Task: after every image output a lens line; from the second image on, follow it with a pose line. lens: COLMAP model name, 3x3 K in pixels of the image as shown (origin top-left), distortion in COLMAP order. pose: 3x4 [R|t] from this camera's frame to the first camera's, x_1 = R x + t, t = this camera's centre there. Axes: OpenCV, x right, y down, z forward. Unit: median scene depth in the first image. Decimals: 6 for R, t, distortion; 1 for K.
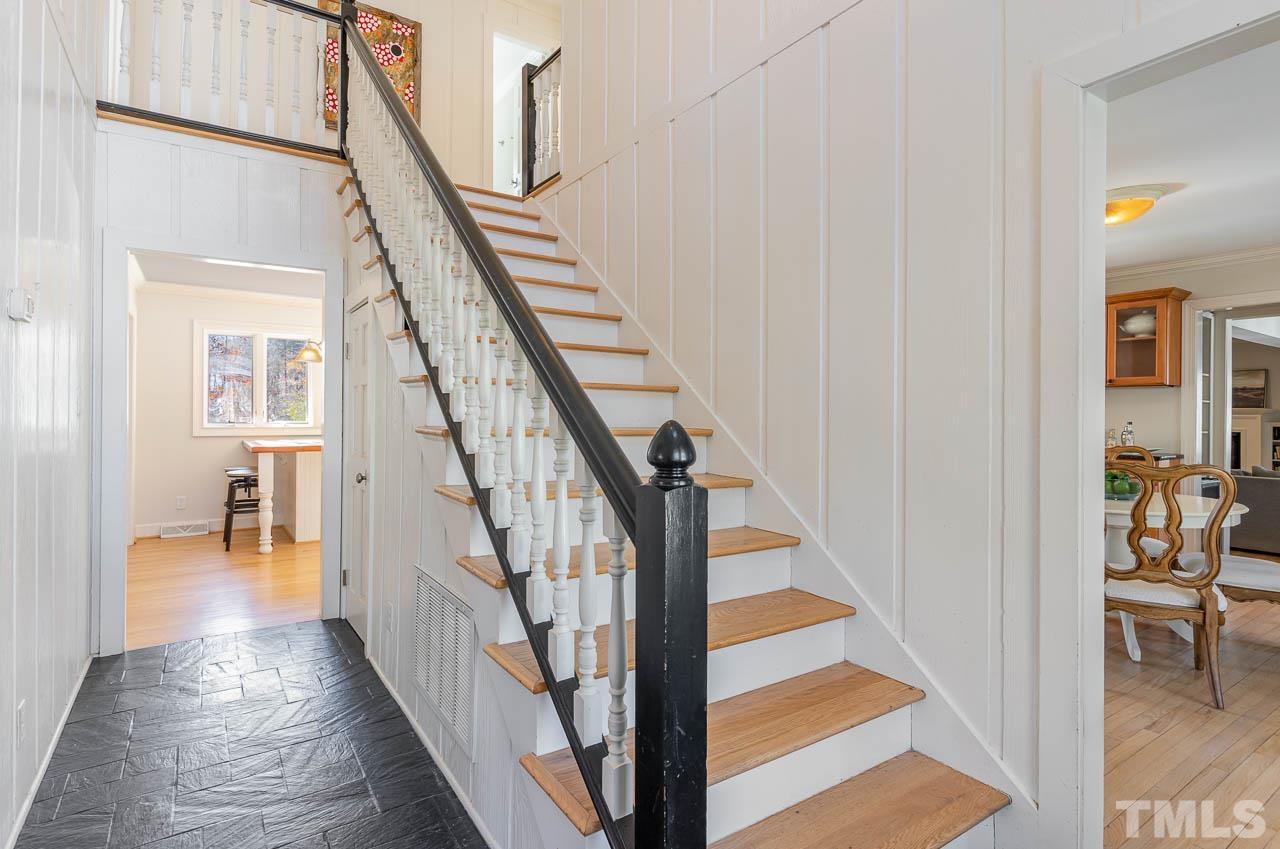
lens RADIAL K [[623.1, 0, 619.9], [0, 623.1, 413.4], [0, 0, 1]] dist [0.001151, -0.001011]
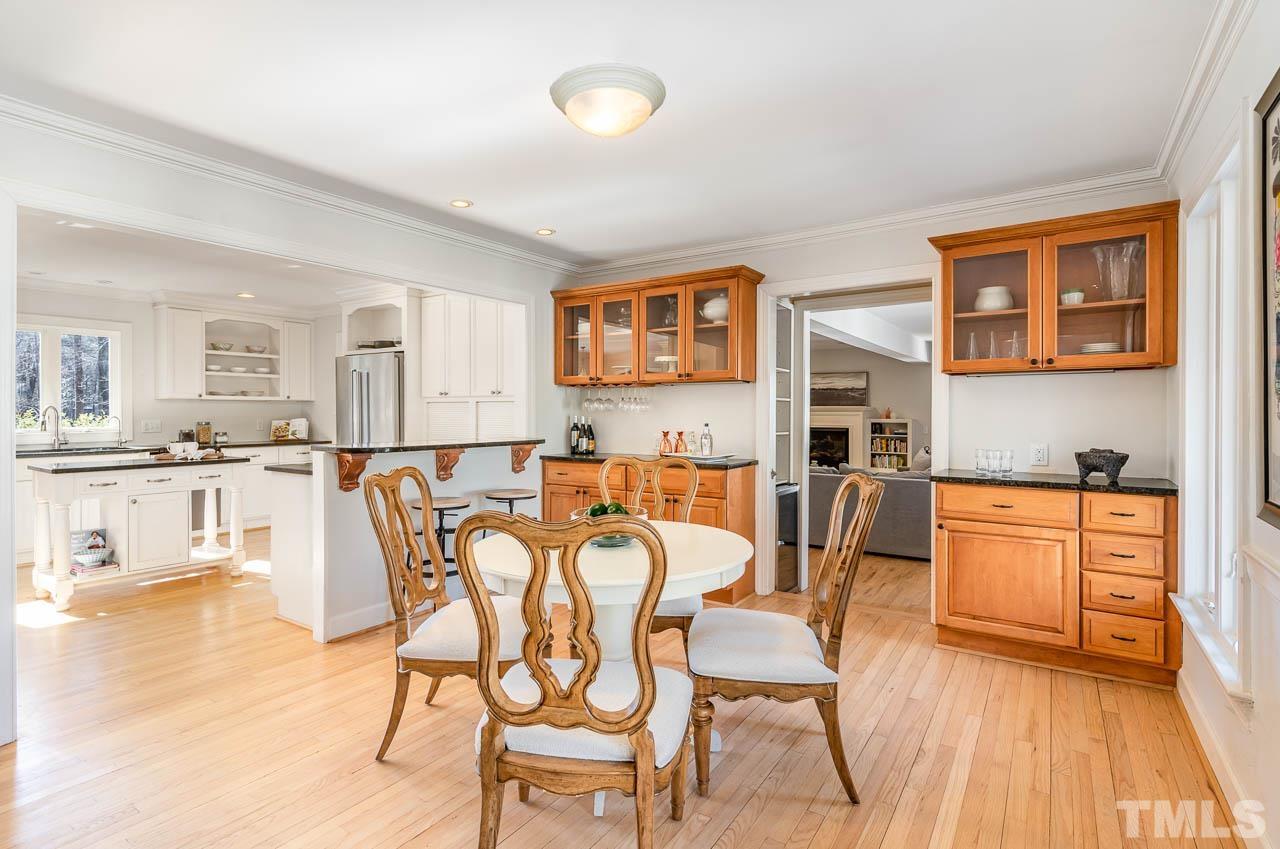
lens RADIAL K [[623.1, 0, 619.9], [0, 623.1, 413.4], [0, 0, 1]] dist [0.001151, -0.001011]
pose [[0.923212, -0.005935, 0.384246, 0.397134], [0.004617, 0.999980, 0.004353, -0.004532], [-0.384264, -0.002245, 0.923220, 0.272635]]
